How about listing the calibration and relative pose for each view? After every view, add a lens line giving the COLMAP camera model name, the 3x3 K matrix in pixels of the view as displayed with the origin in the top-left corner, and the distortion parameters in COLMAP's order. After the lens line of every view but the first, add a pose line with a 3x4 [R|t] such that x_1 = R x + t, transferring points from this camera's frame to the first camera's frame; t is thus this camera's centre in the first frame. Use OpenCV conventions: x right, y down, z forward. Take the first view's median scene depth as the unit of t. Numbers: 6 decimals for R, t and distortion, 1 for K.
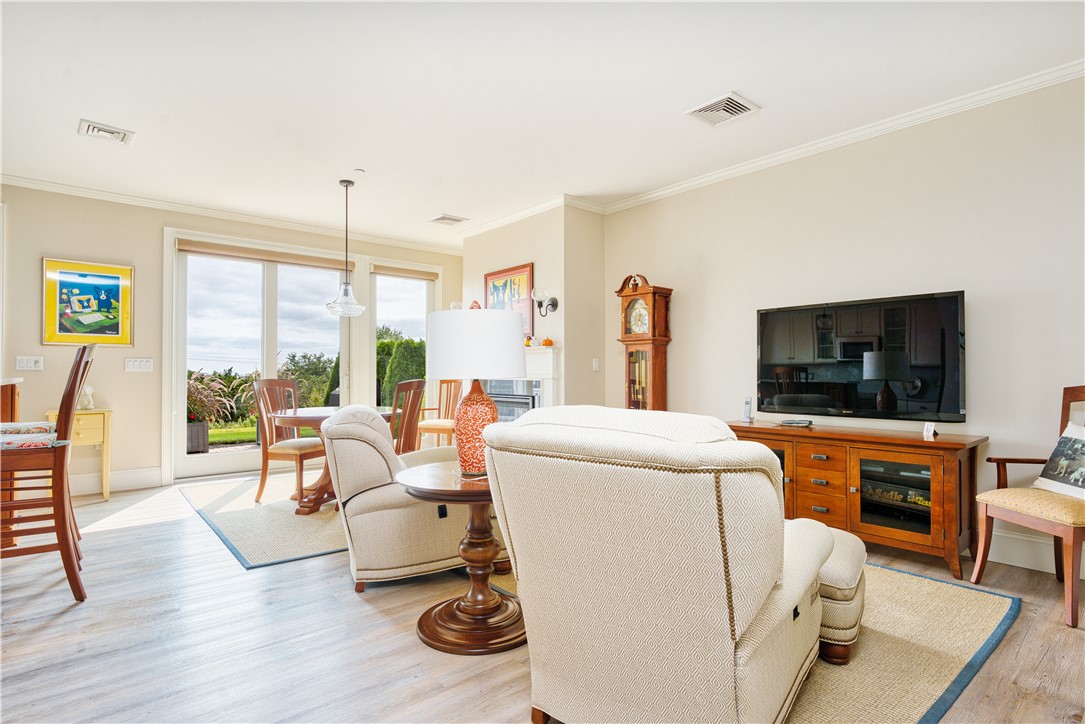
lens RADIAL K [[549.7, 0, 542.5], [0, 549.7, 362.0], [0, 0, 1]] dist [0.000123, -0.000017]
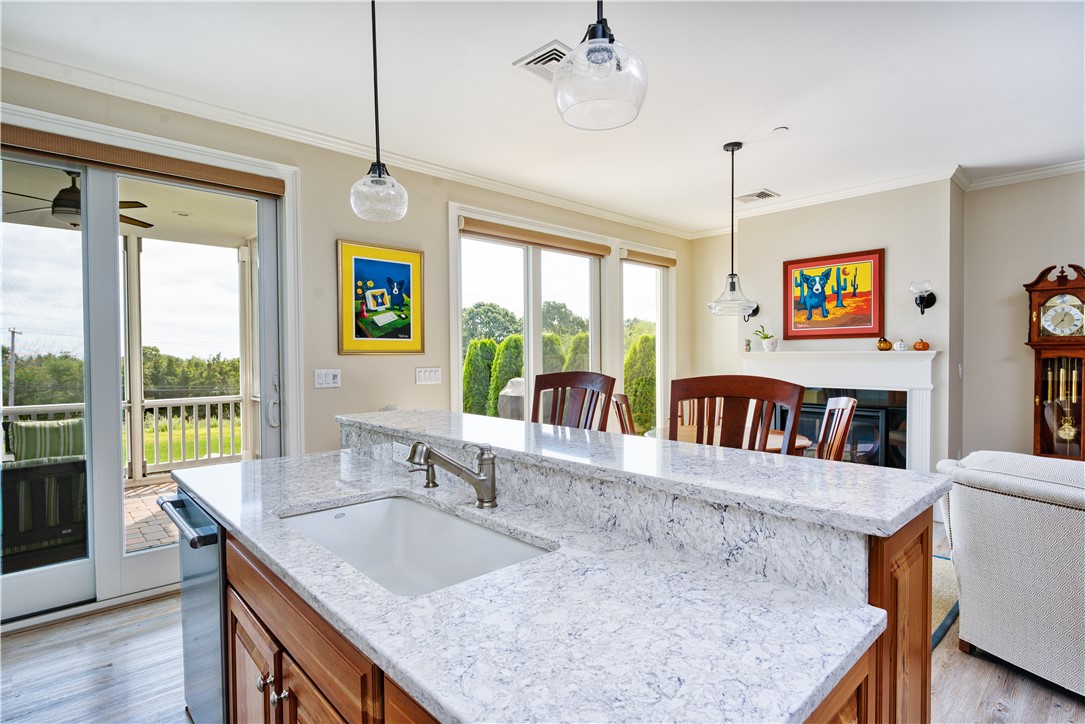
lens RADIAL K [[550.3, 0, 542.5], [0, 550.3, 362.0], [0, 0, 1]] dist [-0.002675, -0.001177]
pose [[0.998845, -0.005748, 0.047708, -0.631072], [0.004163, 0.999438, 0.033249, -0.042505], [-0.047872, -0.033012, 0.998308, 0.205943]]
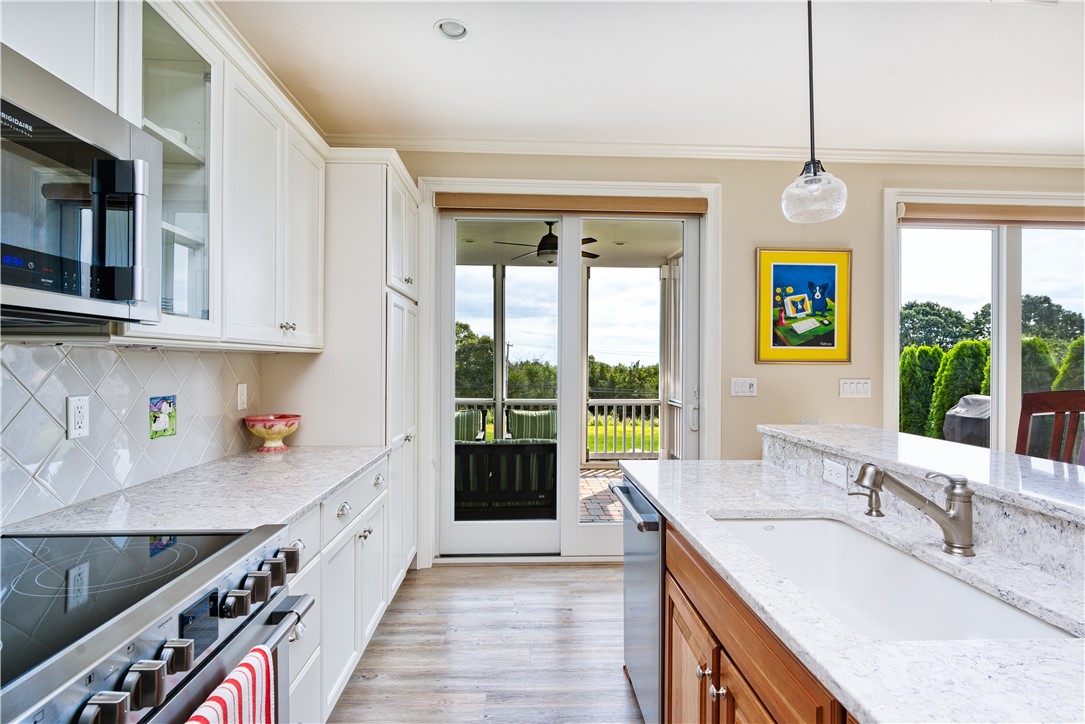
lens RADIAL K [[550.3, 0, 542.5], [0, 550.3, 362.0], [0, 0, 1]] dist [-0.002675, -0.001177]
pose [[0.793179, 0.002551, -0.608984, -0.647636], [0.007123, 0.999884, 0.013466, -0.042834], [0.608947, -0.015019, 0.793068, 0.201413]]
